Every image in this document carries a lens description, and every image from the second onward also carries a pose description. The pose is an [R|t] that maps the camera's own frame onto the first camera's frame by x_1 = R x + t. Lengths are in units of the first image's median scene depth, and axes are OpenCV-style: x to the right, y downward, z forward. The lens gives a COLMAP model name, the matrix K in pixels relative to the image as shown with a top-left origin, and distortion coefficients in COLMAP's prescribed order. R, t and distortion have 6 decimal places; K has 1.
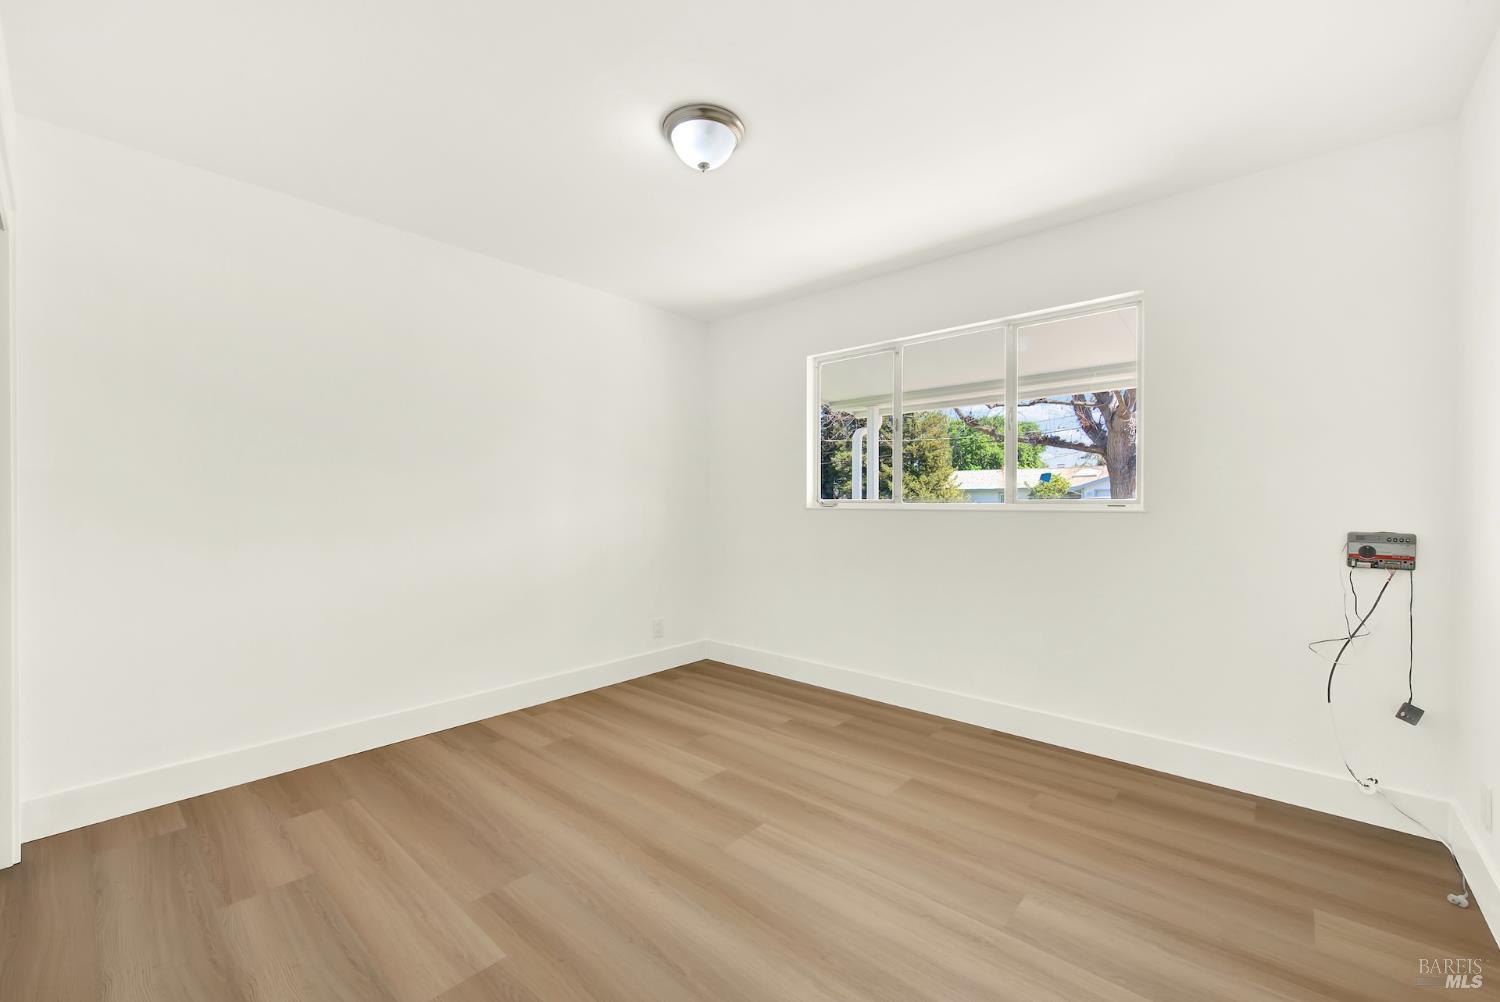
lens RADIAL K [[611.6, 0, 743.4], [0, 611.6, 508.1], [0, 0, 1]] dist [0.003994, -0.002685]
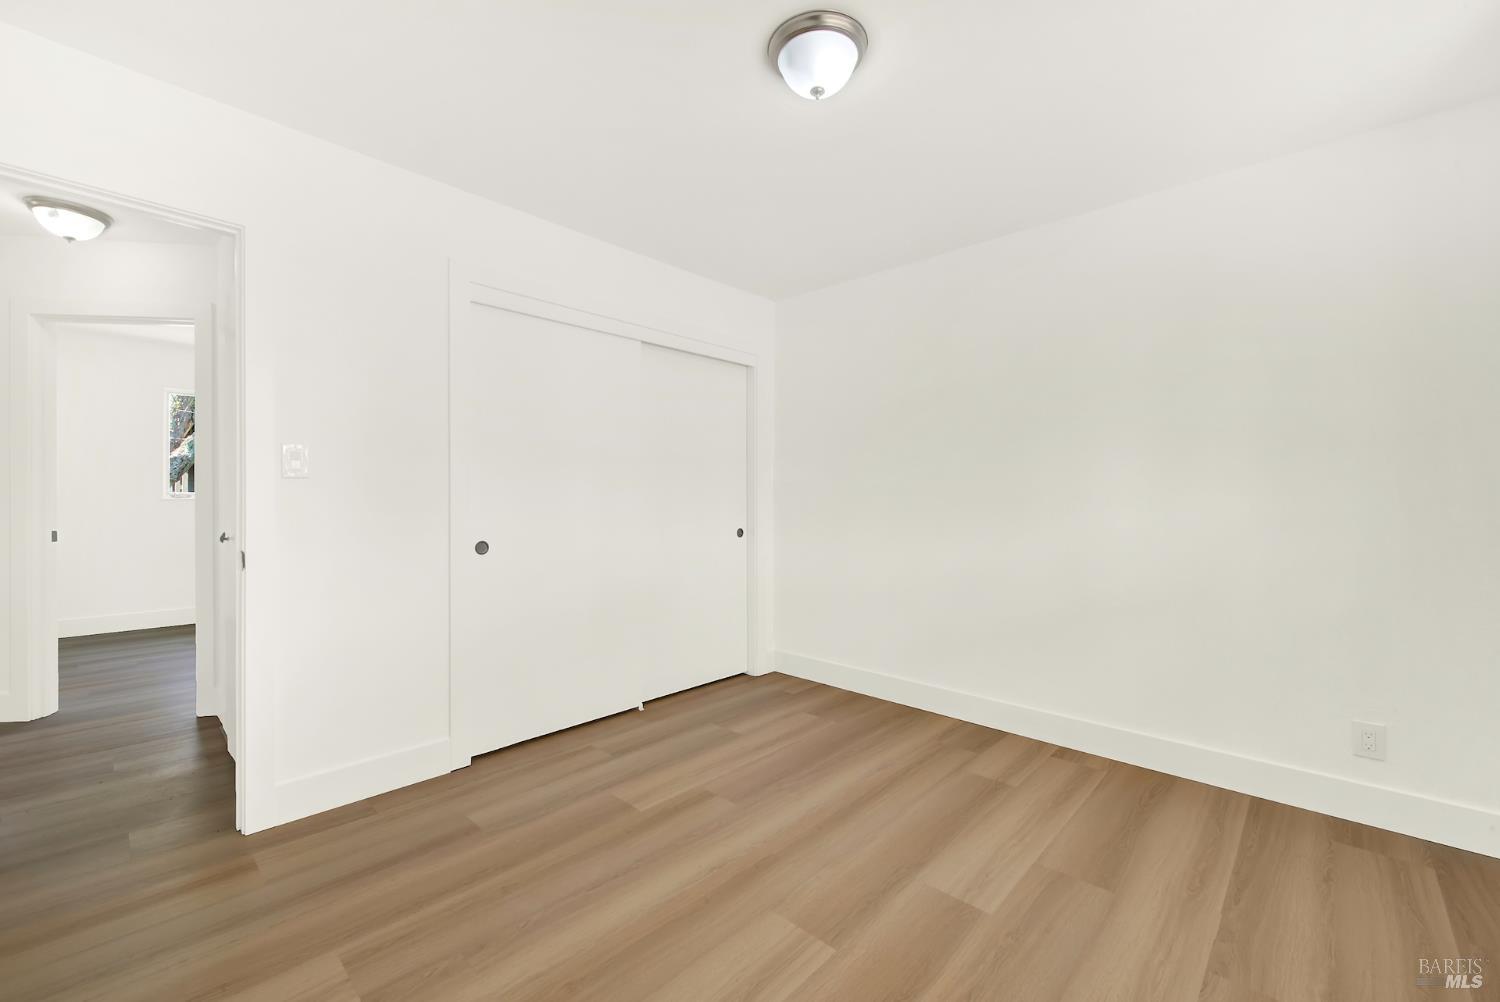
lens RADIAL K [[611.6, 0, 741.1], [0, 611.6, 501.1], [0, 0, 1]] dist [0.003994, -0.002685]
pose [[-0.034413, -0.003175, -0.999403, 0.722367], [-0.017340, 0.999846, -0.002579, 0.012776], [0.999257, 0.017240, -0.034463, 0.899963]]
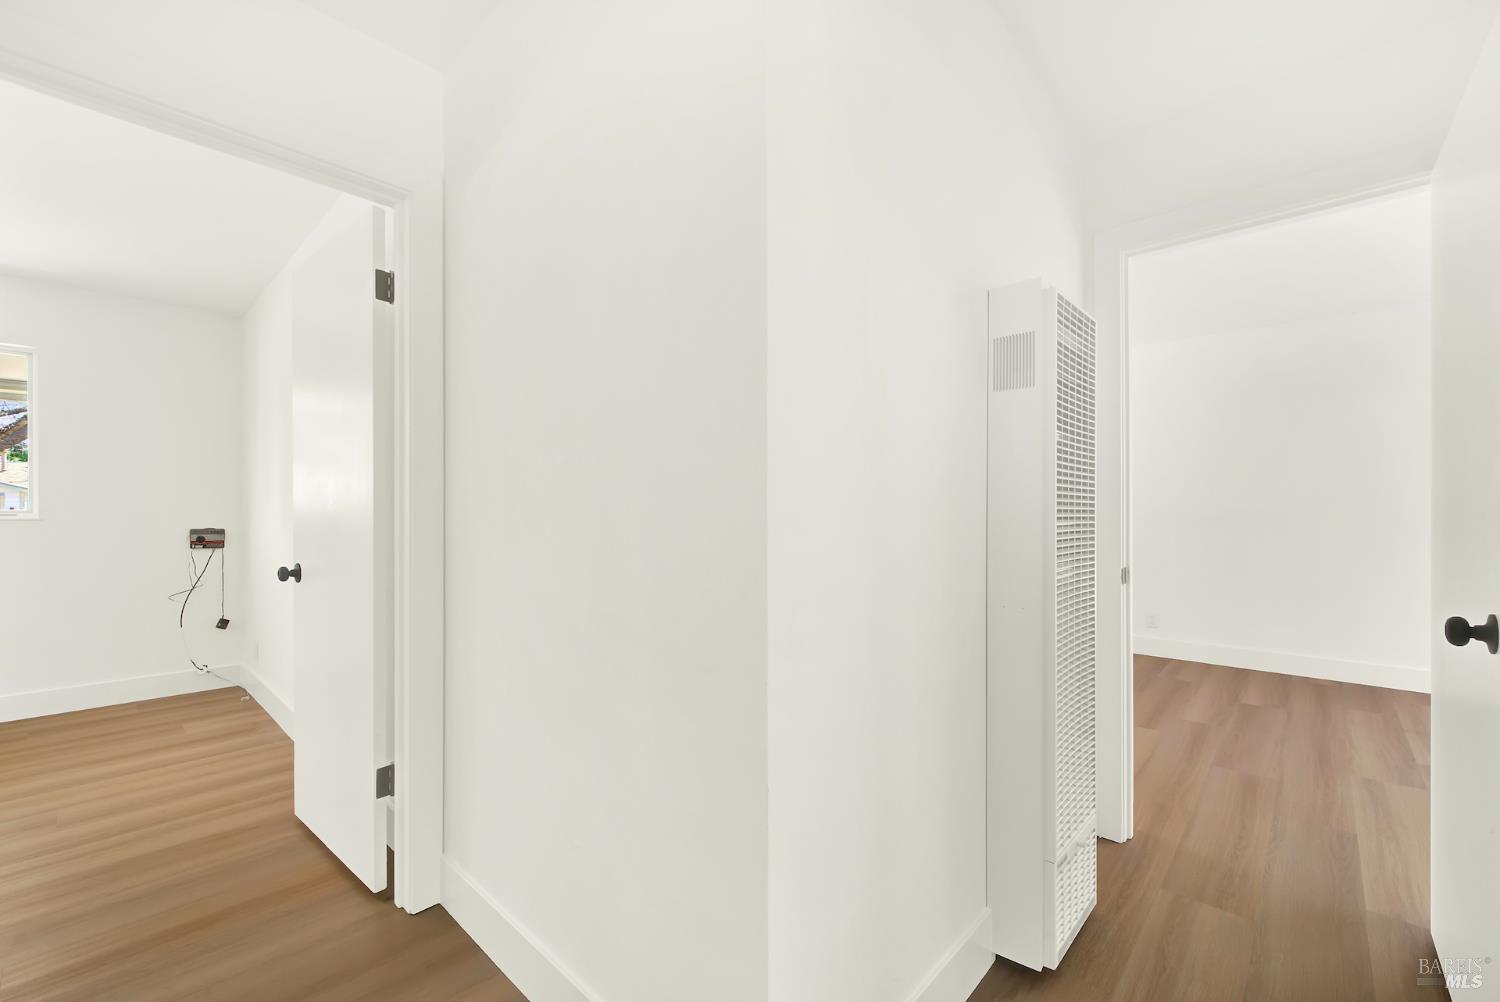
lens RADIAL K [[611.6, 0, 753.0], [0, 611.6, 510.2], [0, 0, 1]] dist [0.003994, -0.002685]
pose [[0.008946, -0.000639, 0.999960, -0.753184], [0.006657, 0.999978, 0.000580, -0.004370], [-0.999938, 0.006651, 0.008950, -0.628359]]
